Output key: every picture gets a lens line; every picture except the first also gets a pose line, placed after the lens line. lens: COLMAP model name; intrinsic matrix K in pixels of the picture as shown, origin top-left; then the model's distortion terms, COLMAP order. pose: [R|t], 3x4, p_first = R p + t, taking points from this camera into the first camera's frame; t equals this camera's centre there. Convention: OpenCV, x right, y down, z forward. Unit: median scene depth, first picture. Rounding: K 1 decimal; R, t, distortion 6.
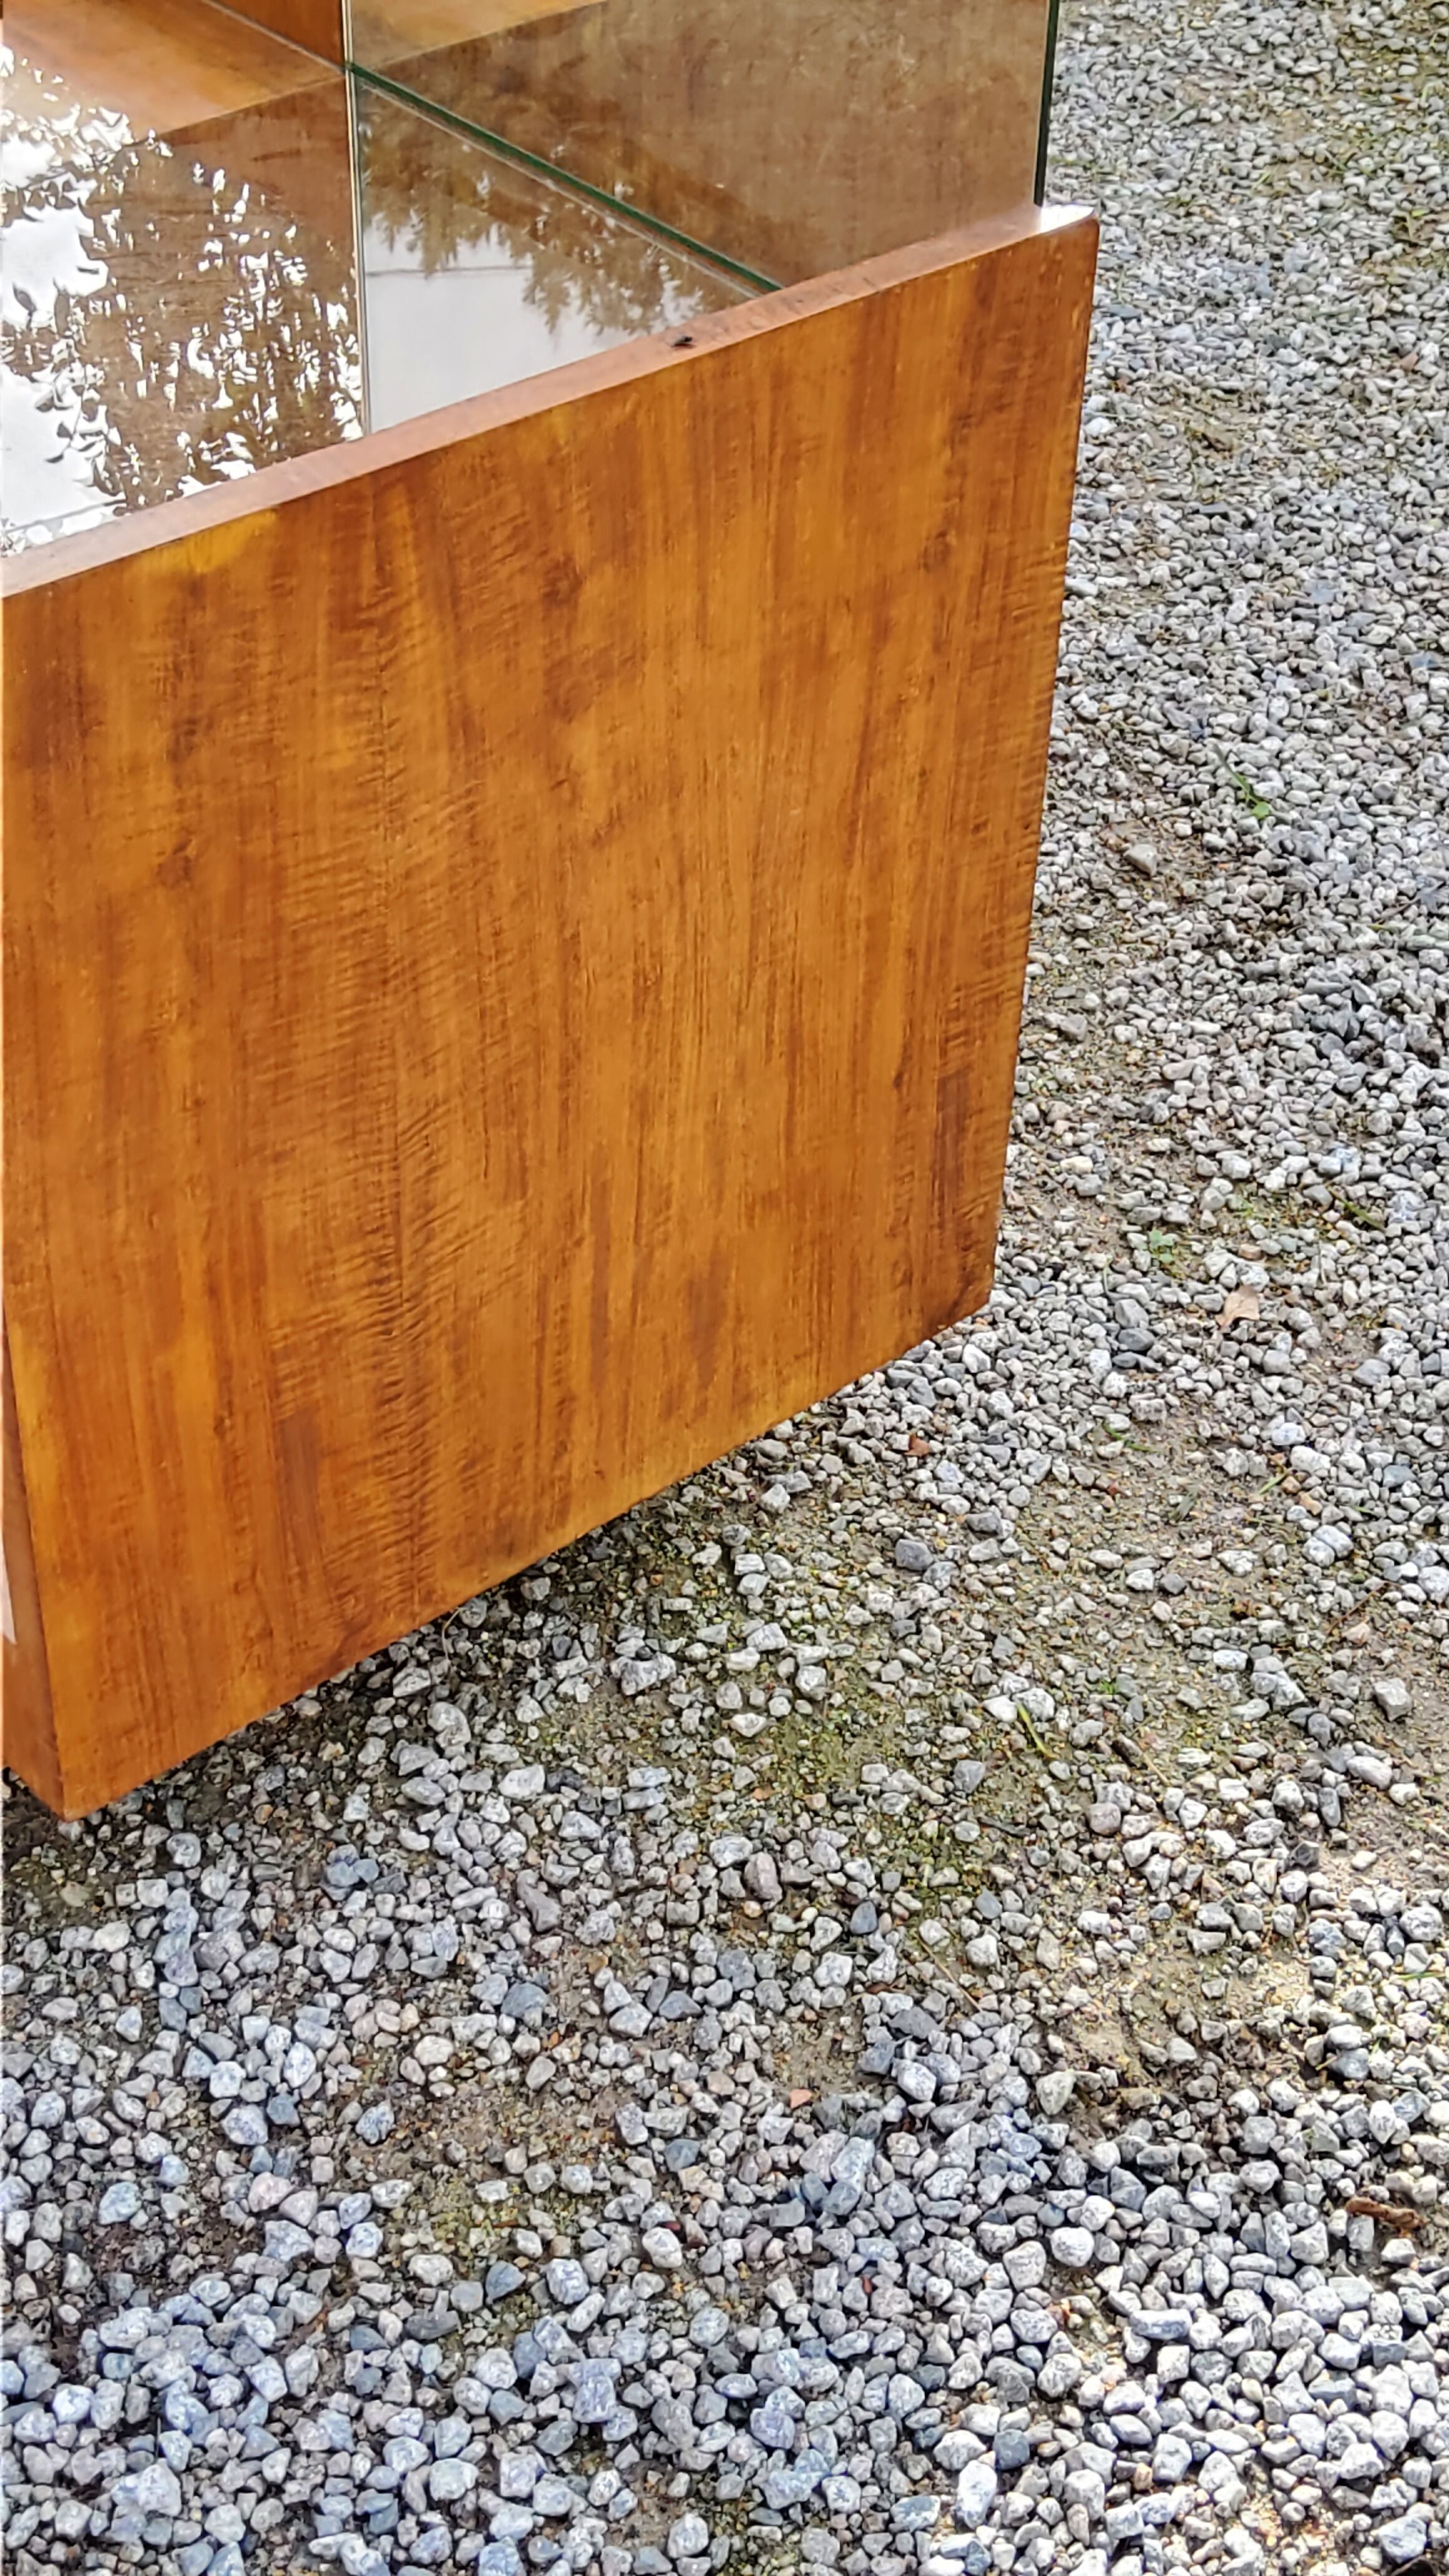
lens RADIAL K [[3842.9, 0, 742.4], [0, 3842.9, 1281.5], [0, 0, 1]] dist [0.170478, -0.503603]
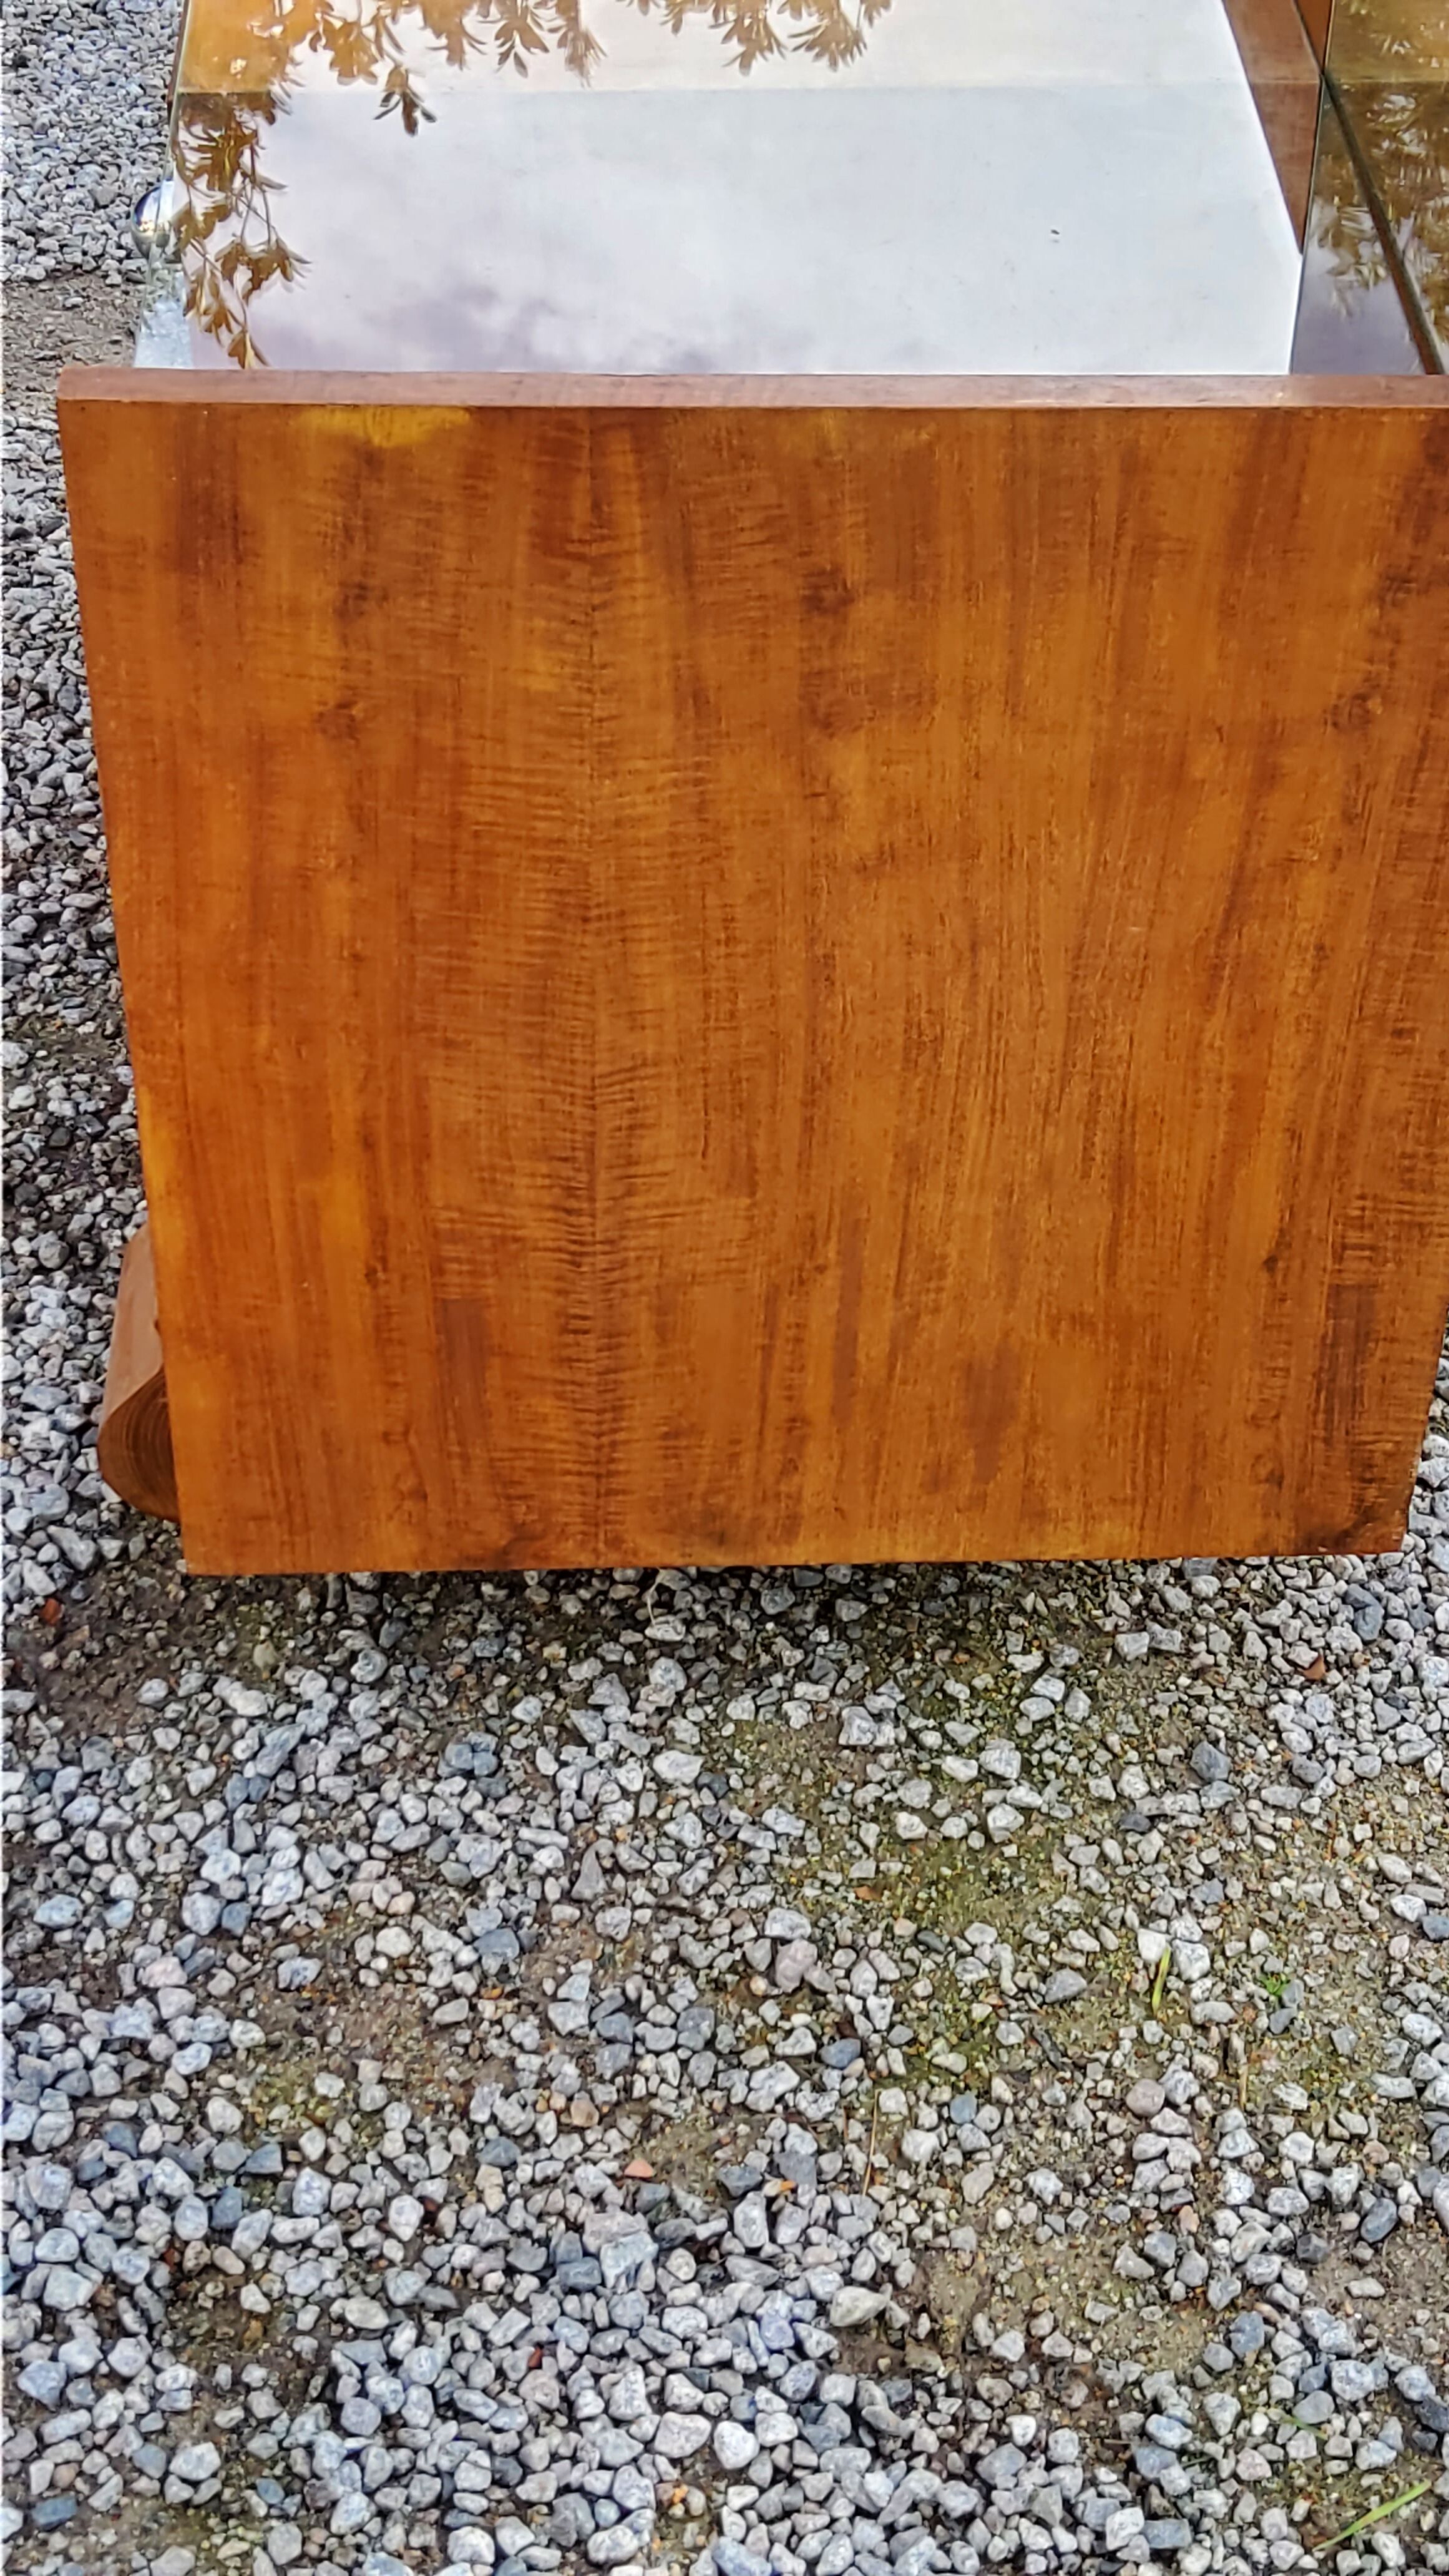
lens RADIAL K [[3842.9, 0, 742.4], [0, 3842.9, 1281.5], [0, 0, 1]] dist [0.170478, -0.503603]
pose [[0.777823, 0.402212, -0.482925, 0.418146], [-0.394776, 0.910569, 0.122537, -0.120176], [0.489022, 0.095335, 0.867046, 0.159284]]
